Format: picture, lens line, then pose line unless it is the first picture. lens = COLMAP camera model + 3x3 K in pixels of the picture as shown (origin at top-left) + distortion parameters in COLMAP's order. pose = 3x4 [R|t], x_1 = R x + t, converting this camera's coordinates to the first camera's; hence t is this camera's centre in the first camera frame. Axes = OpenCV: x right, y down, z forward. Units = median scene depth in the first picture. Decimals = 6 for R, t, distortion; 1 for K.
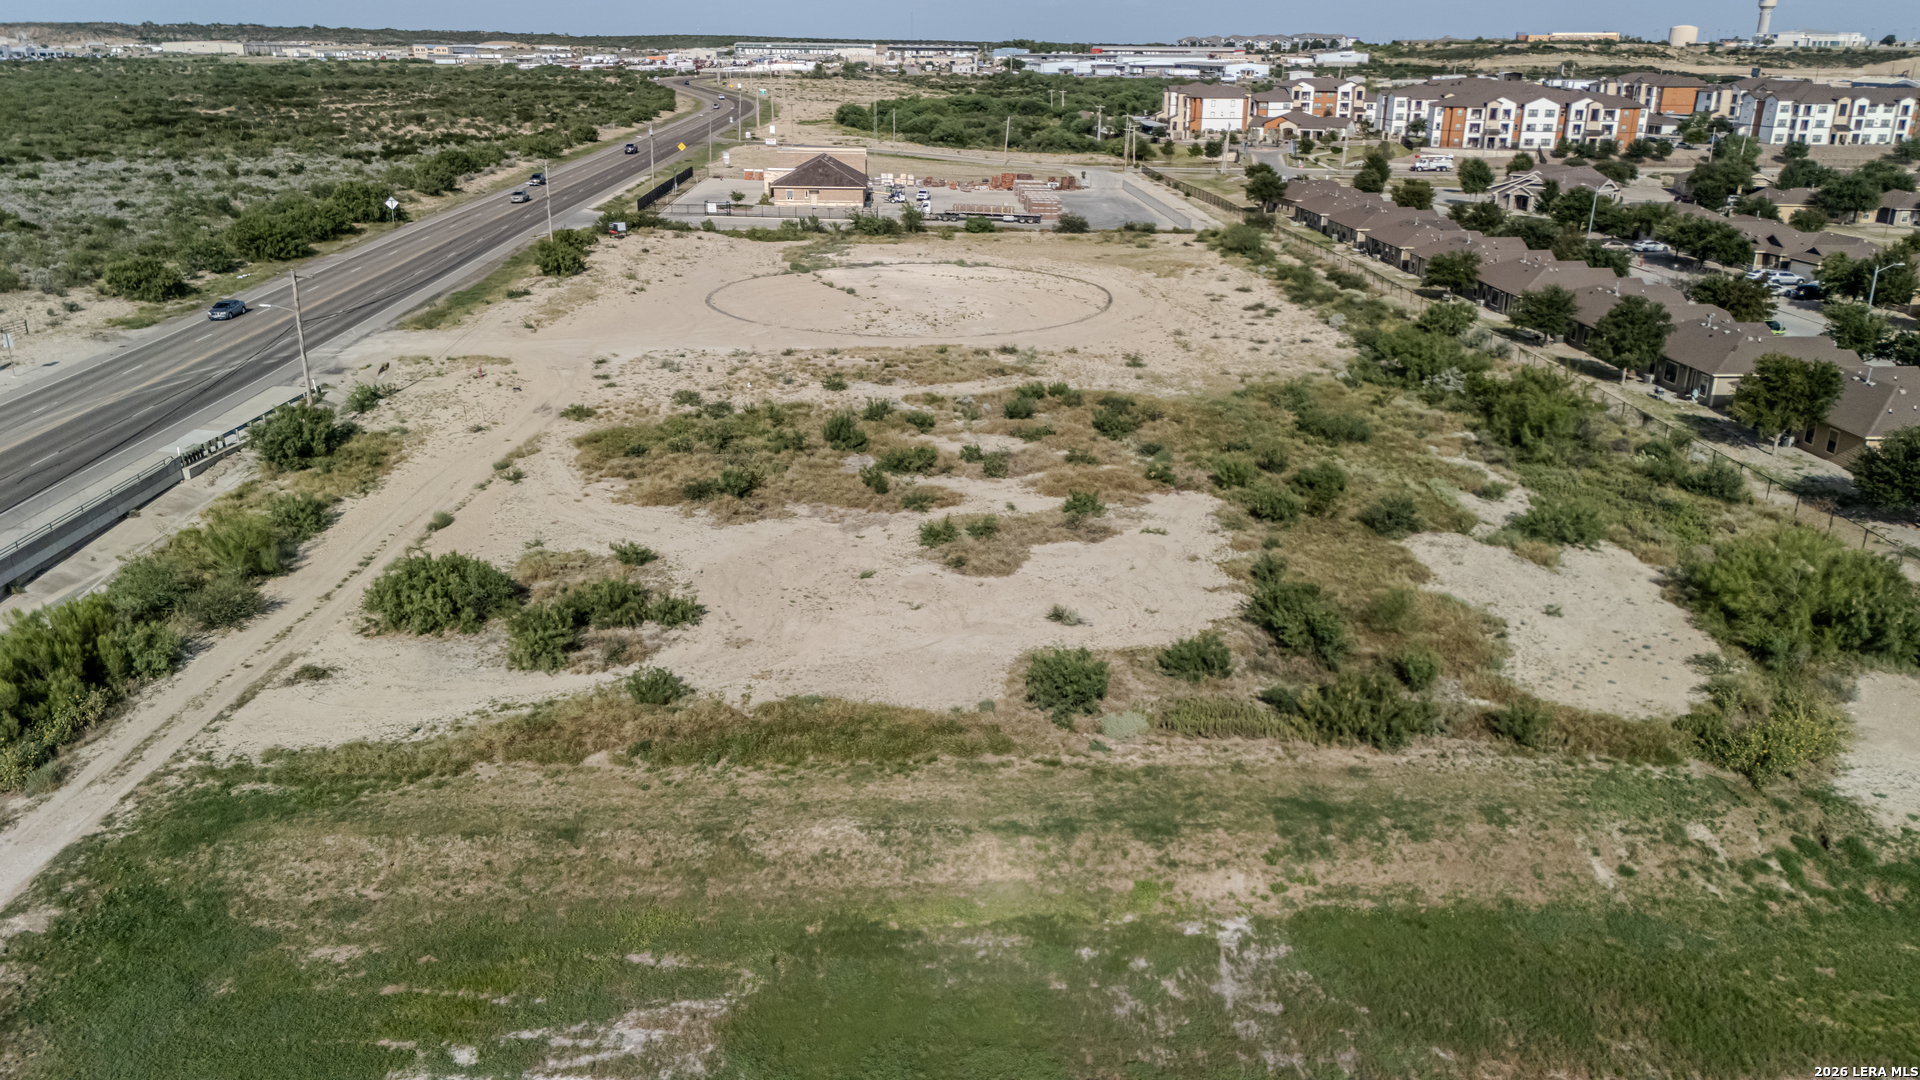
lens RADIAL K [[1405.9, 0, 963.1], [0, 1405.9, 546.1], [0, 0, 1]] dist [0.087599, -0.089533]
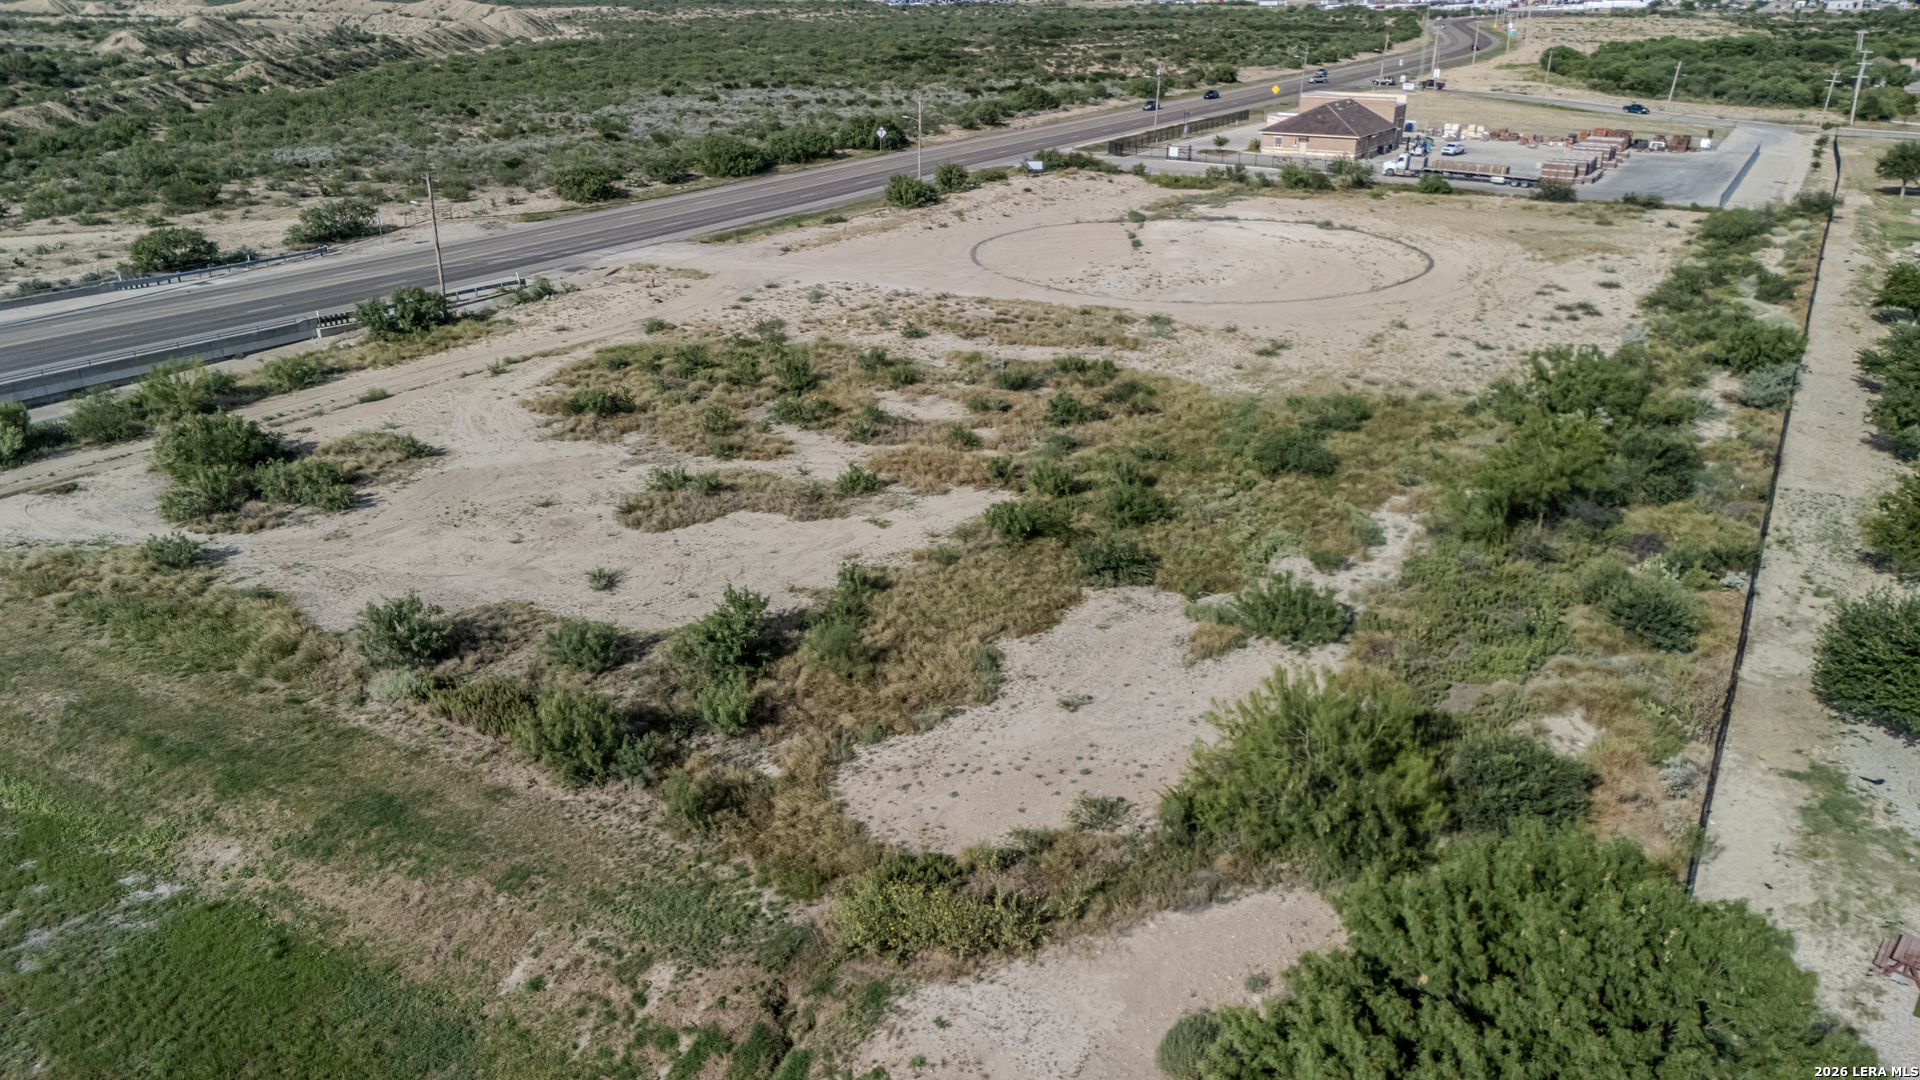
lens RADIAL K [[1405.9, 0, 963.1], [0, 1405.9, 546.1], [0, 0, 1]] dist [0.087599, -0.089533]
pose [[0.838307, 0.197195, -0.508288, 0.608187], [-0.178544, 0.980184, 0.085802, -0.078241], [0.515135, 0.018823, 0.856902, 0.247007]]
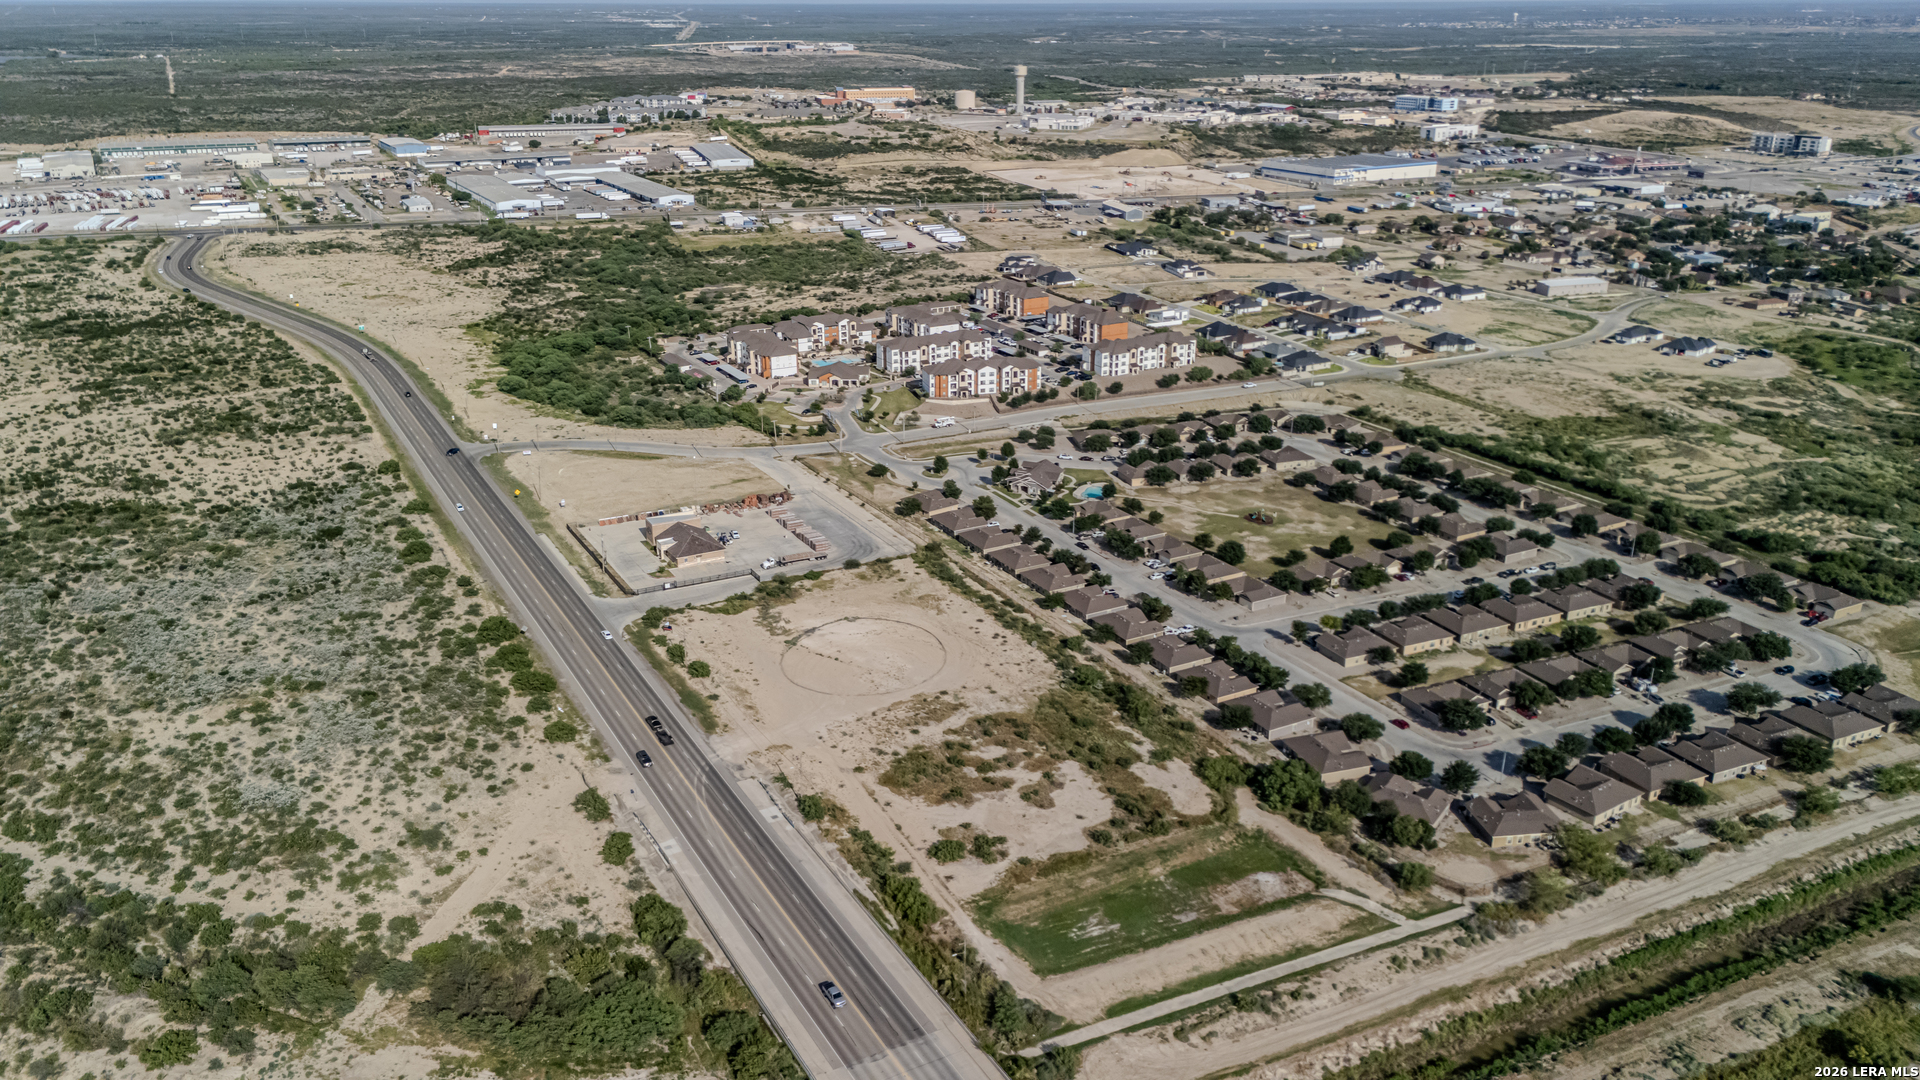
lens RADIAL K [[1445.5, 0, 966.5], [0, 1445.5, 542.6], [0, 0, 1]] dist [0.087698, -0.092321]
pose [[0.890283, -0.168765, 0.422983, -1.537394], [0.157279, 0.985593, 0.062203, -0.862097], [-0.427387, 0.011148, 0.904000, -2.214719]]
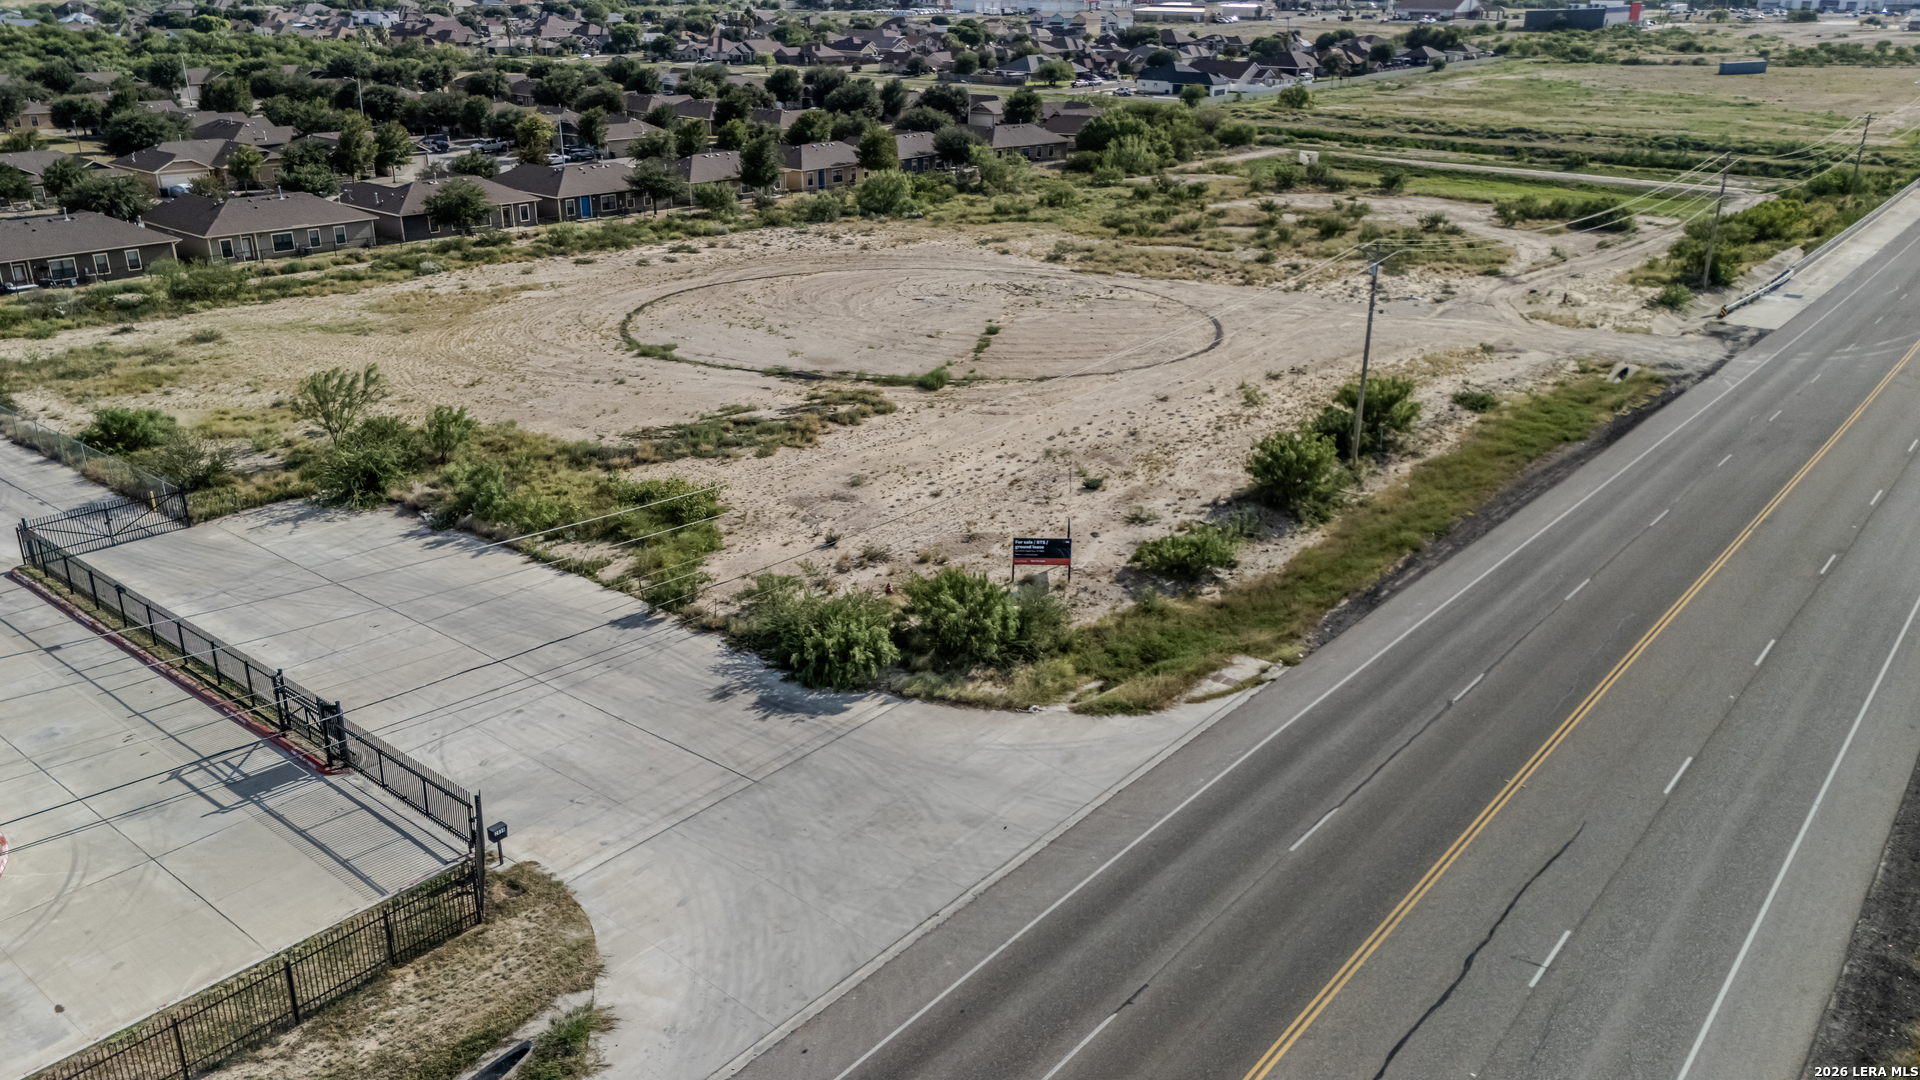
lens RADIAL K [[1405.9, 0, 963.1], [0, 1405.9, 546.1], [0, 0, 1]] dist [0.087599, -0.089533]
pose [[-0.747141, -0.267468, 0.608475, -0.913578], [0.199861, 0.782687, 0.589454, -0.897255], [-0.633906, 0.562016, -0.531321, 2.549088]]
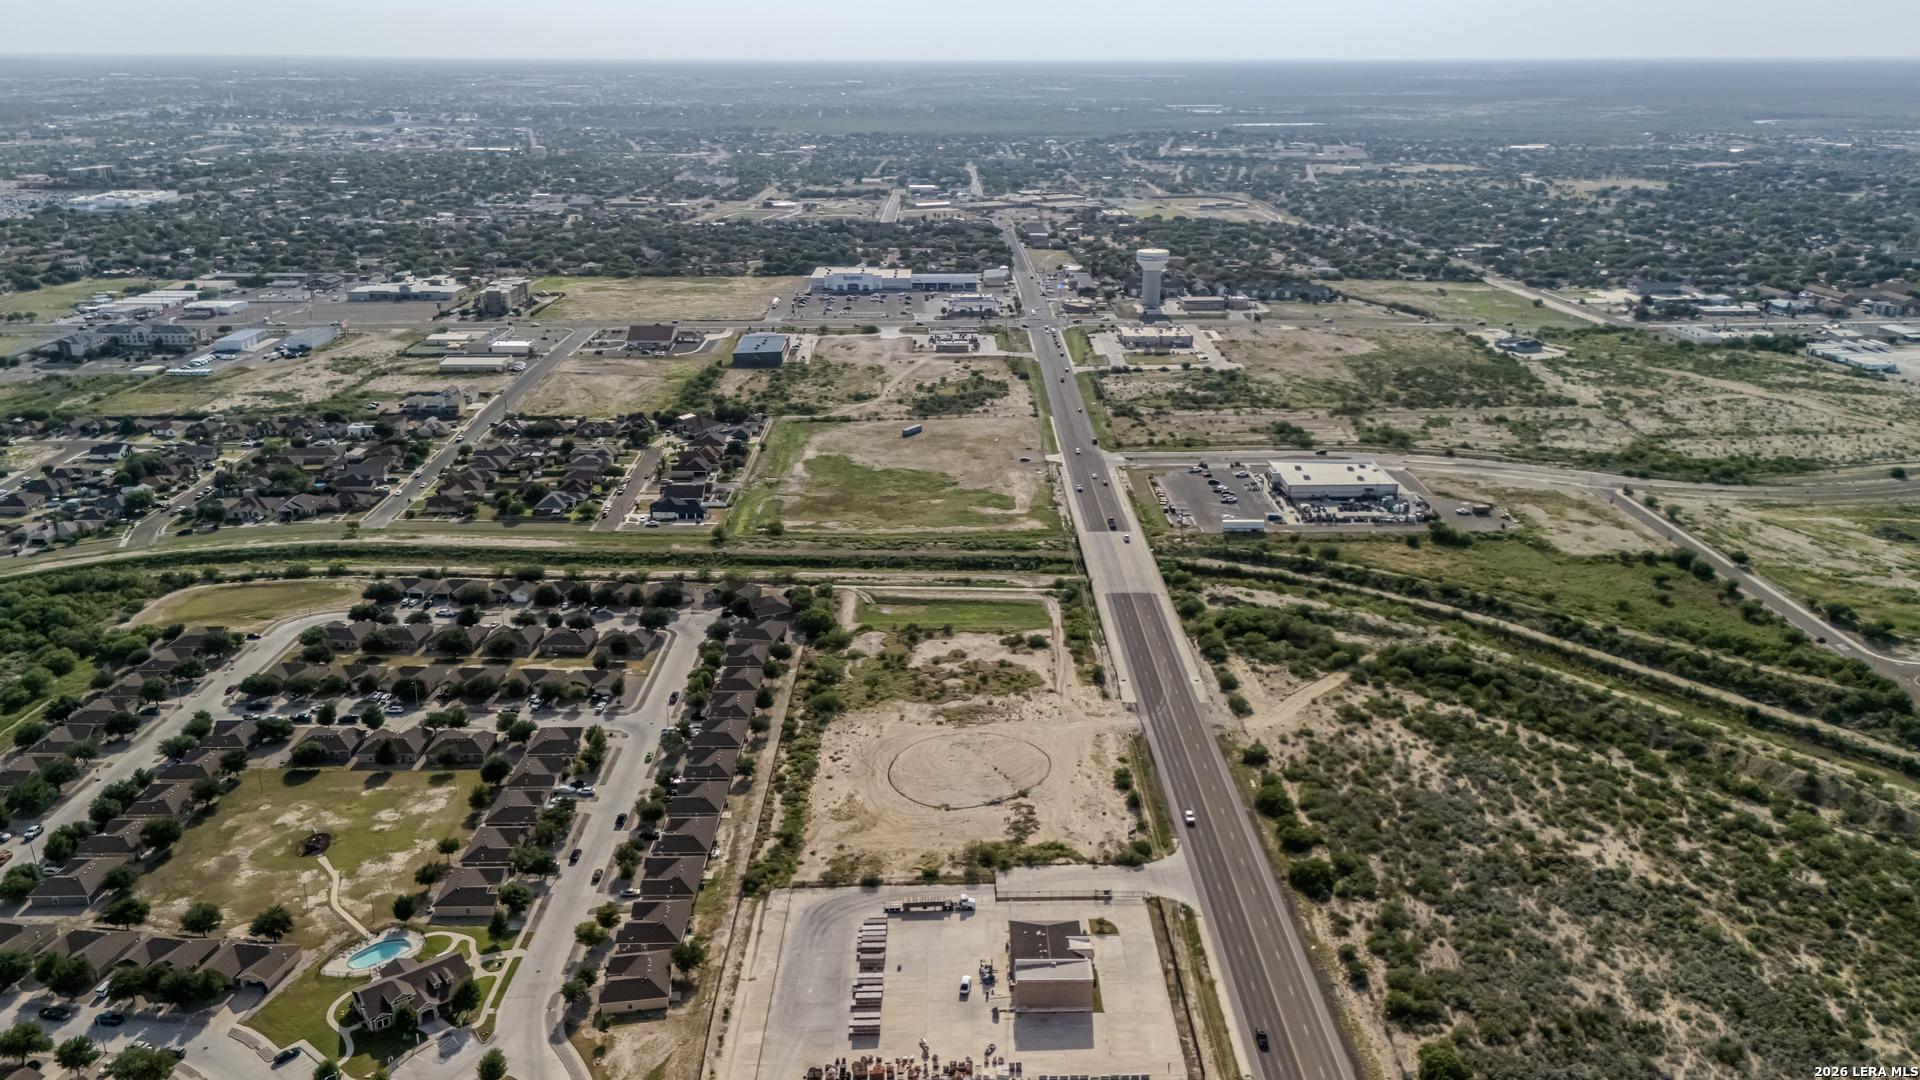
lens RADIAL K [[1438.1, 0, 964.8], [0, 1438.1, 539.7], [0, 0, 1]] dist [0.094792, -0.099384]
pose [[-0.999526, -0.019455, 0.023867, -0.139666], [-0.000769, 0.790649, 0.612270, -3.615062], [-0.030783, 0.611961, -0.790289, 4.879275]]
